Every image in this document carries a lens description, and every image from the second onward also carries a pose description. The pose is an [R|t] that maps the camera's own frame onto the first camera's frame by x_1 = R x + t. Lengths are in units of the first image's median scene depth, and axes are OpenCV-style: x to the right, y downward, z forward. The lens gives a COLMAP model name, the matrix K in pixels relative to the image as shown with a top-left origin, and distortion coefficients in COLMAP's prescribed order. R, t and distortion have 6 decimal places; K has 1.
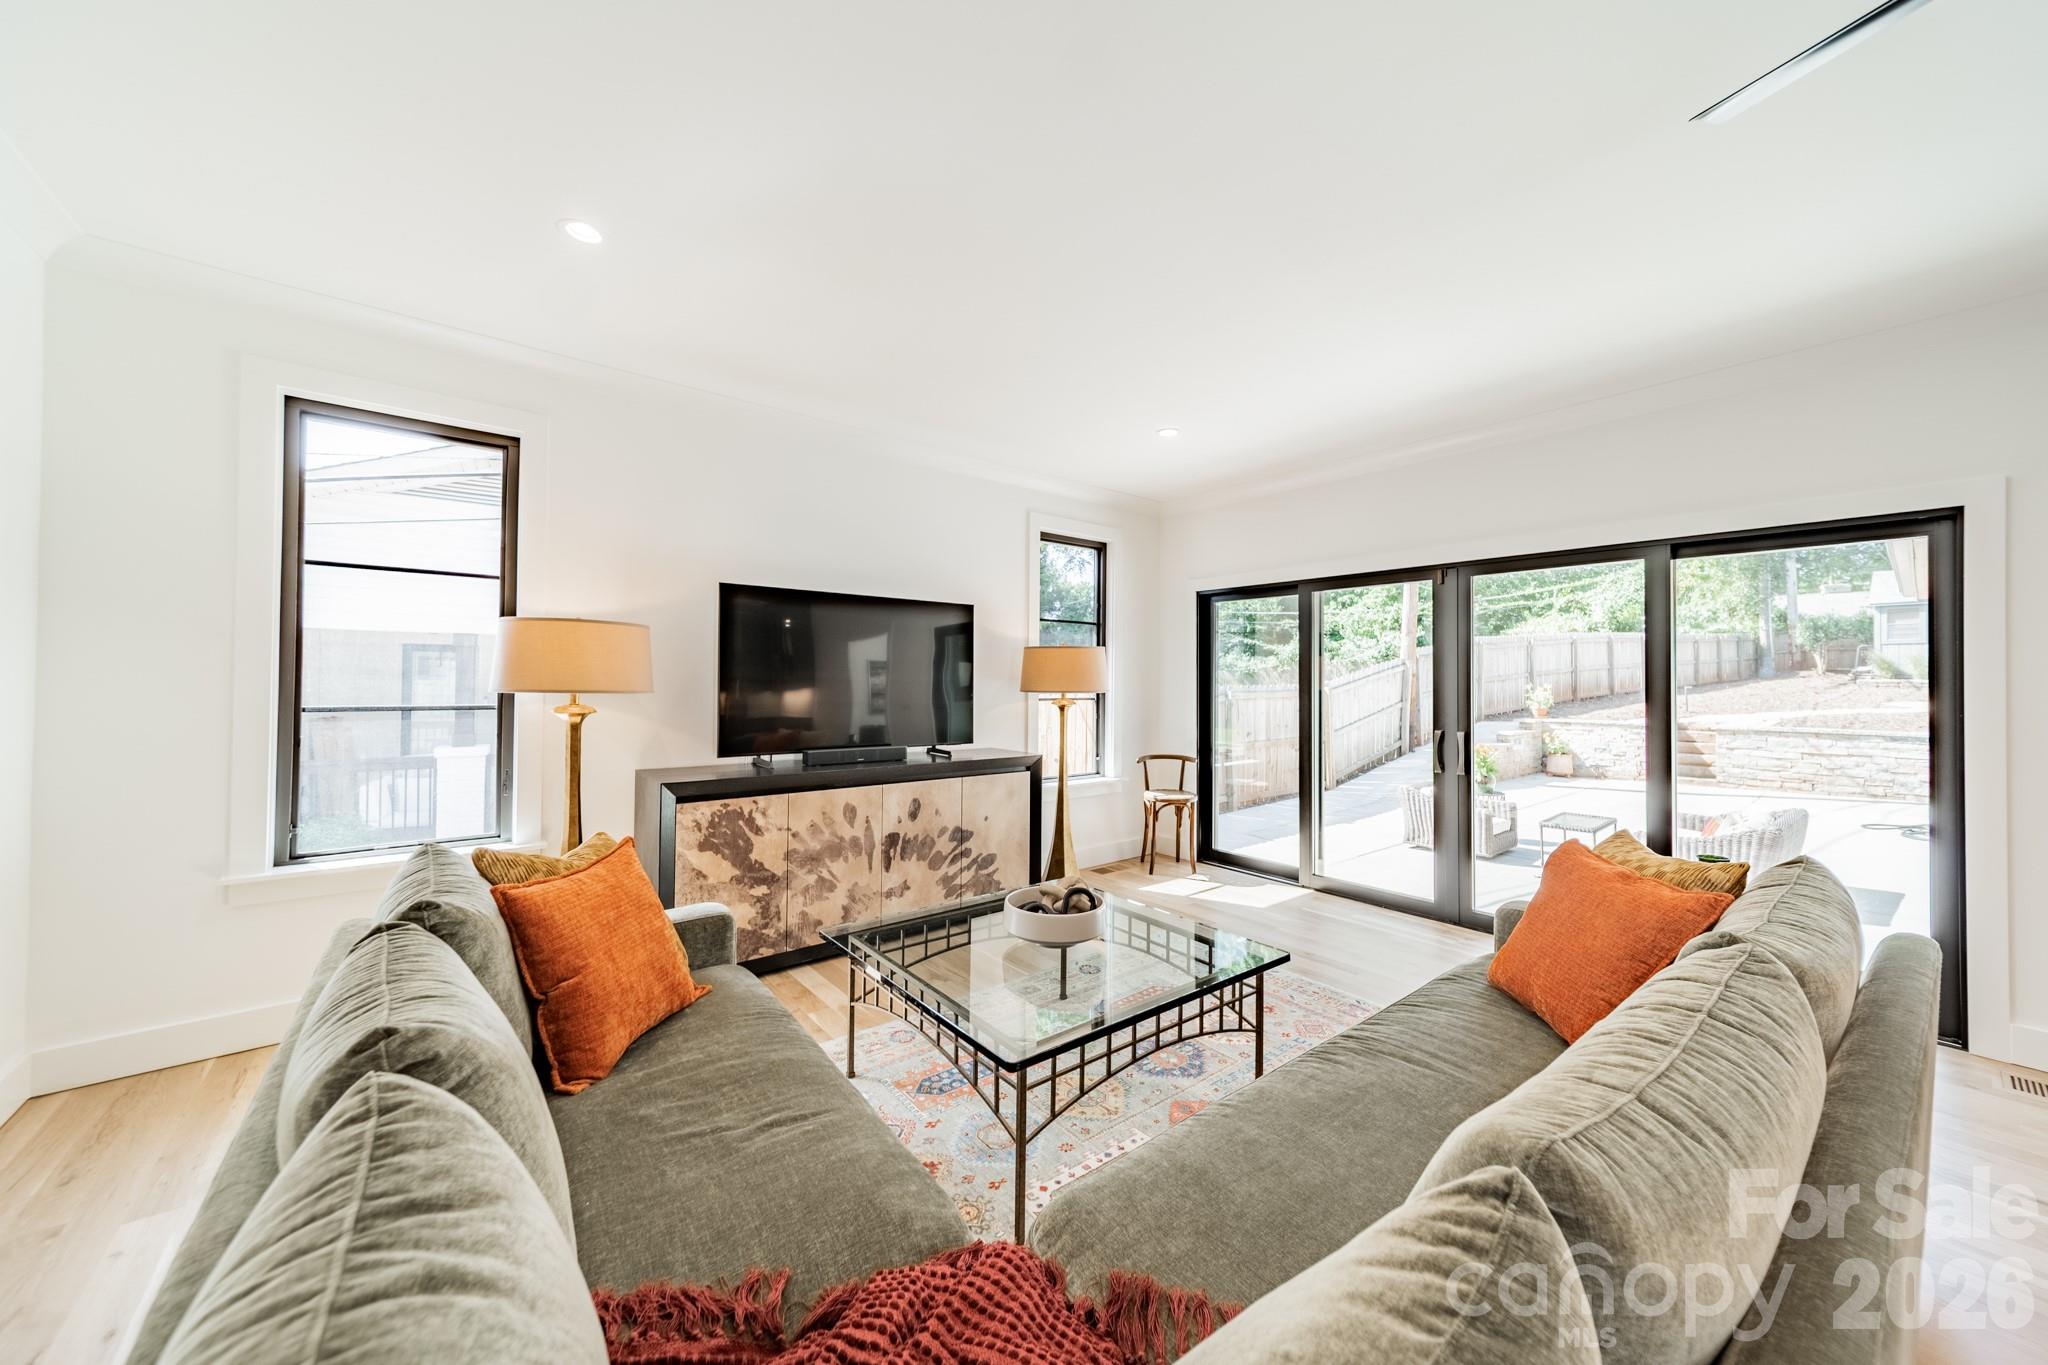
lens RADIAL K [[727.8, 0, 1037.9], [0, 727.8, 667.5], [0, 0, 1]] dist [0.011560, -0.000610]
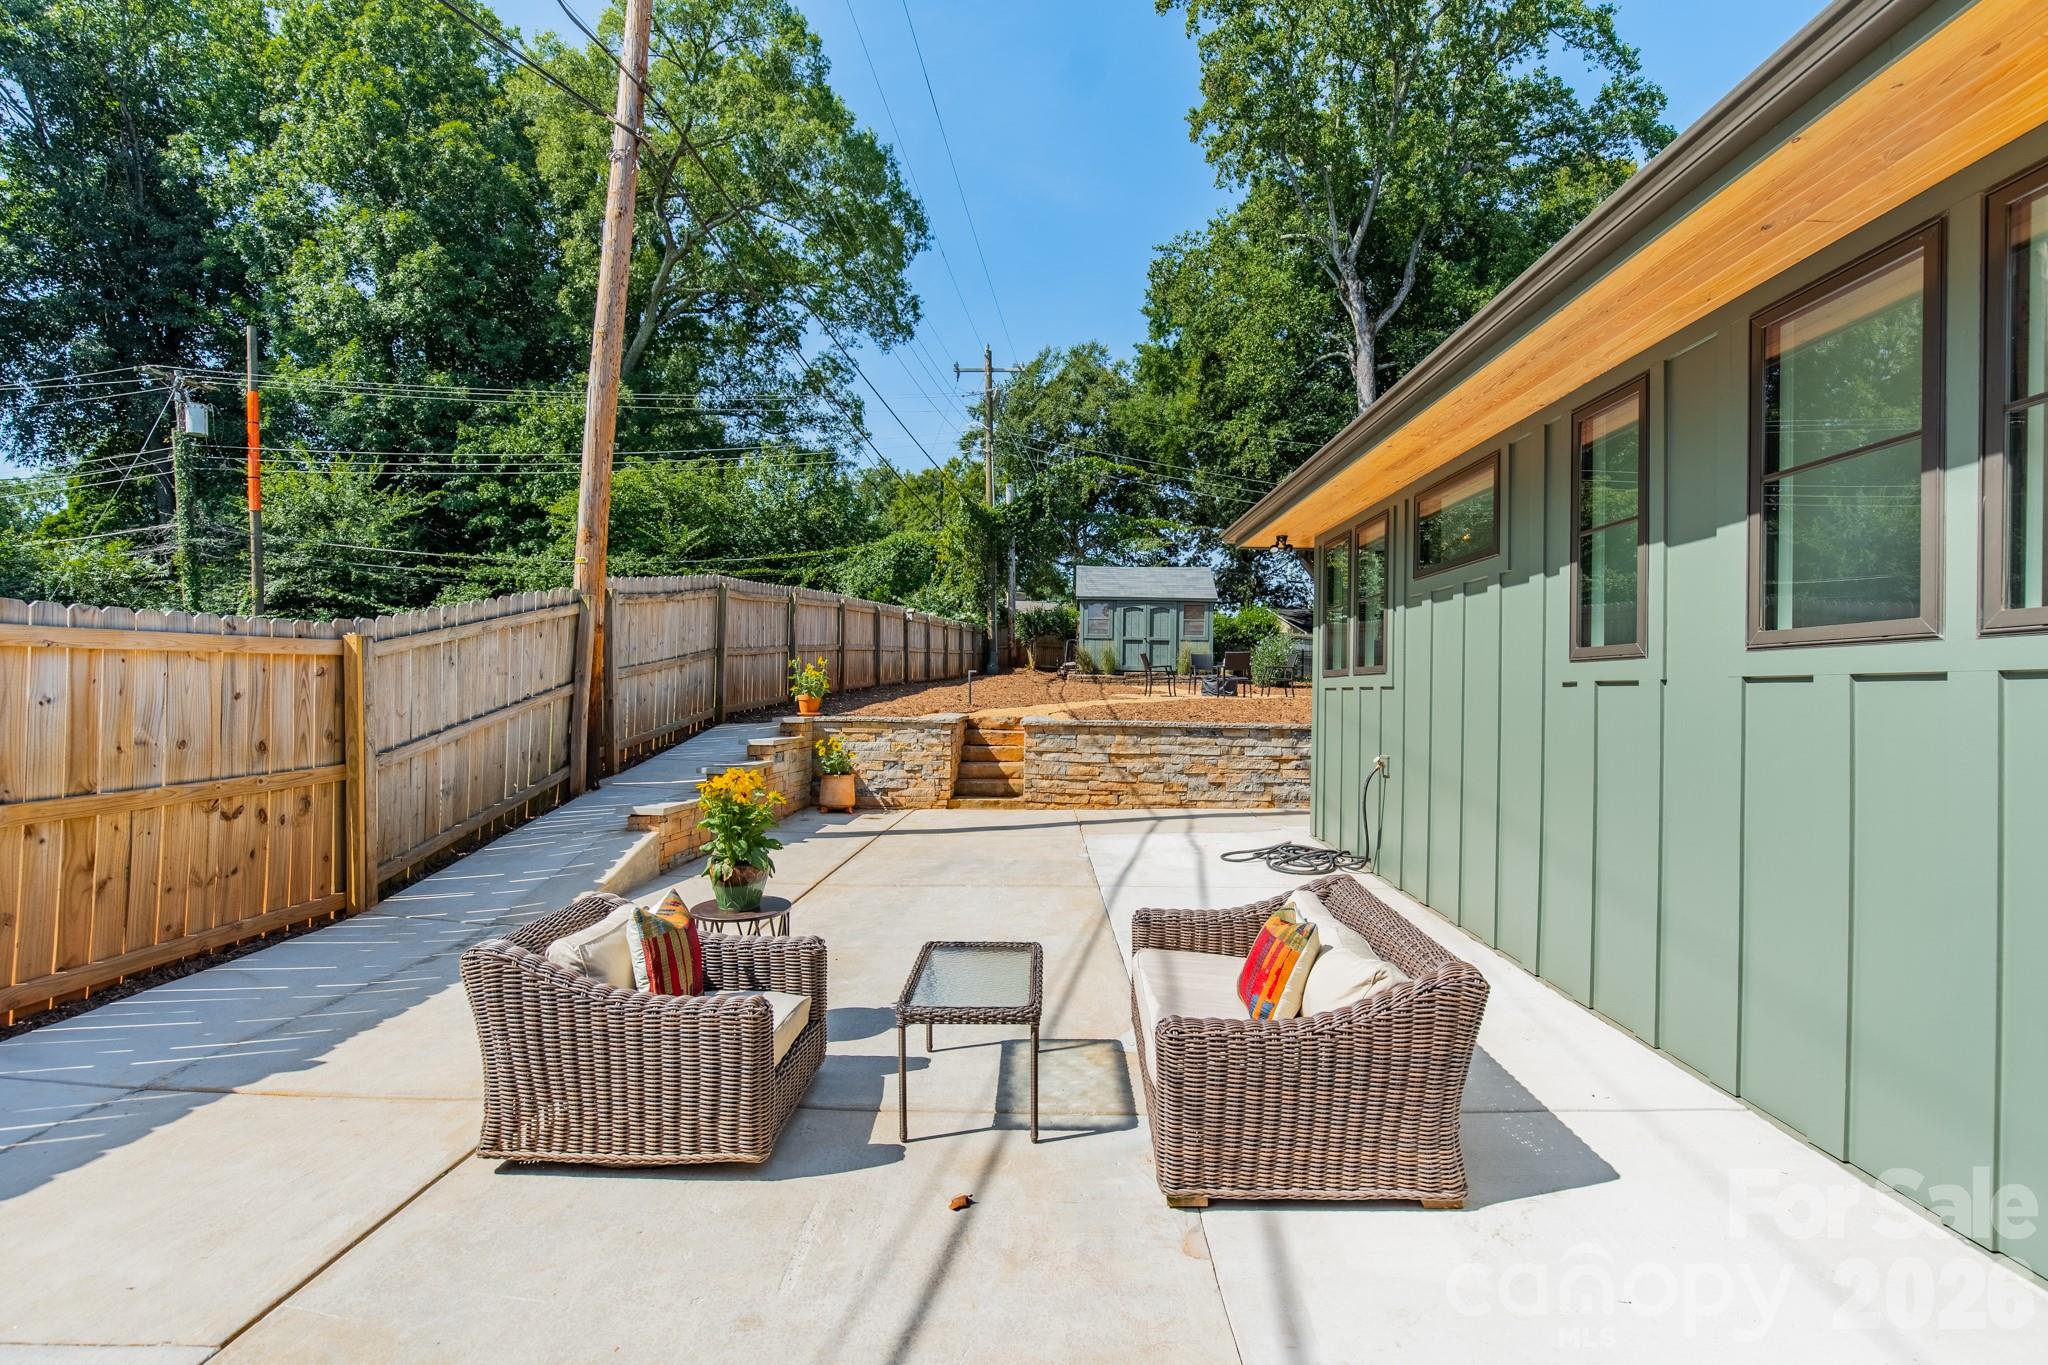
lens RADIAL K [[952.0, 0, 1039.1], [0, 952.0, 684.2], [0, 0, 1]] dist [-0.009217, 0.002444]
pose [[0.639905, 0.012364, 0.768355, 0.607066], [-0.026921, 0.999617, 0.006335, 0.096739], [-0.767982, -0.024739, 0.639993, 1.043204]]
